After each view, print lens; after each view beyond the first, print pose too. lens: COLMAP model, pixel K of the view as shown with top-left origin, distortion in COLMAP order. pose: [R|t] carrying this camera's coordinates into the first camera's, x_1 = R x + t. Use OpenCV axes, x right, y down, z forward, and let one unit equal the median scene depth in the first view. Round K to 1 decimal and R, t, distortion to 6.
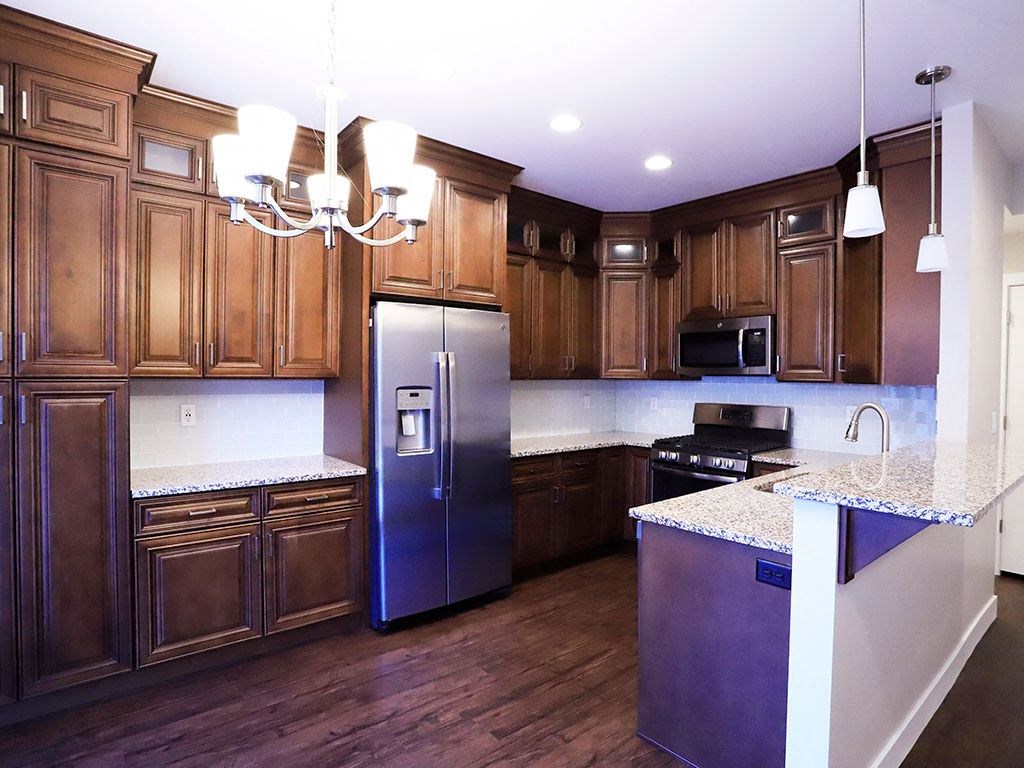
lens RADIAL K [[558.3, 0, 521.1], [0, 558.3, 384.8], [0, 0, 1]] dist [-0.037080, 0.009673]
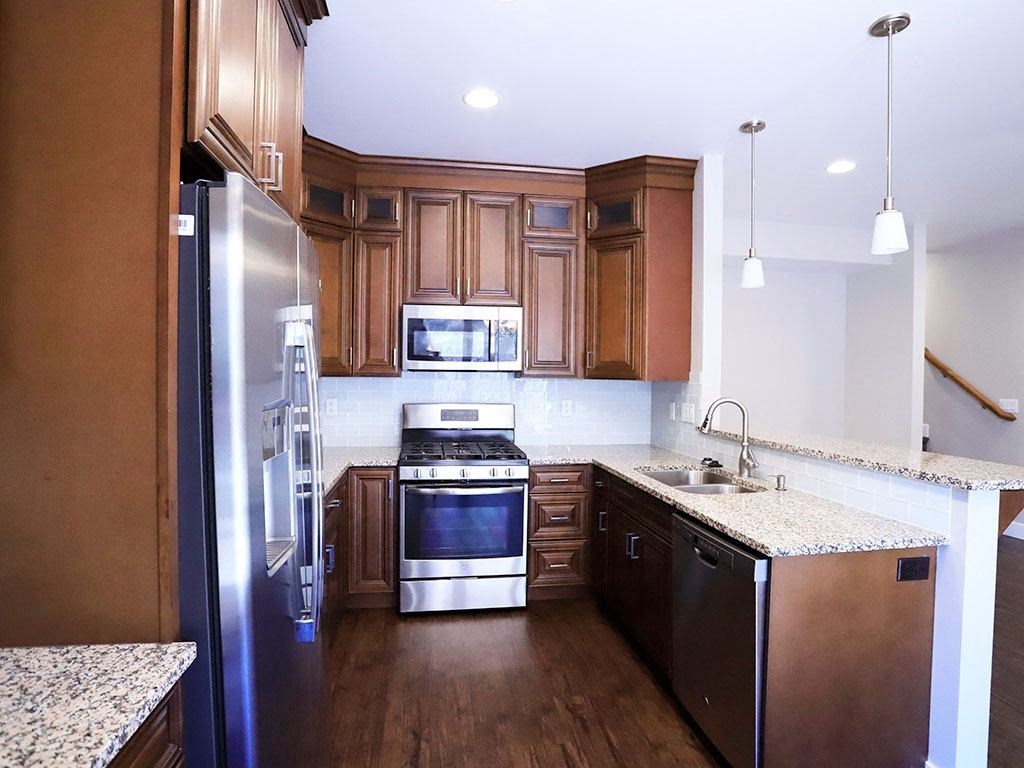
lens RADIAL K [[558.3, 0, 514.2], [0, 558.3, 385.0], [0, 0, 1]] dist [-0.037080, 0.009673]
pose [[0.527074, -0.022981, 0.849509, -0.402657], [0.010413, 0.999734, 0.020584, -0.015281], [-0.849756, -0.002004, 0.527173, 0.554201]]
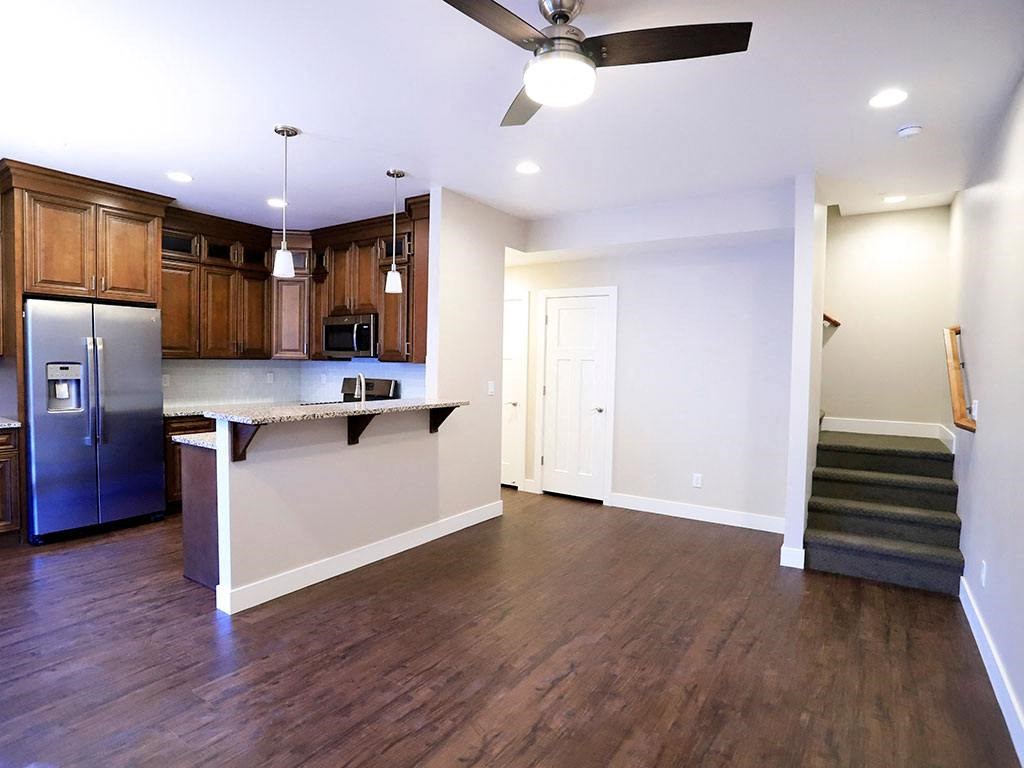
lens RADIAL K [[558.3, 0, 505.7], [0, 558.3, 380.1], [0, 0, 1]] dist [-0.037080, 0.009673]
pose [[0.967790, -0.000481, 0.251760, 0.461211], [-0.004487, 0.999806, 0.019159, 0.014486], [-0.251720, -0.019672, 0.967600, -0.501430]]
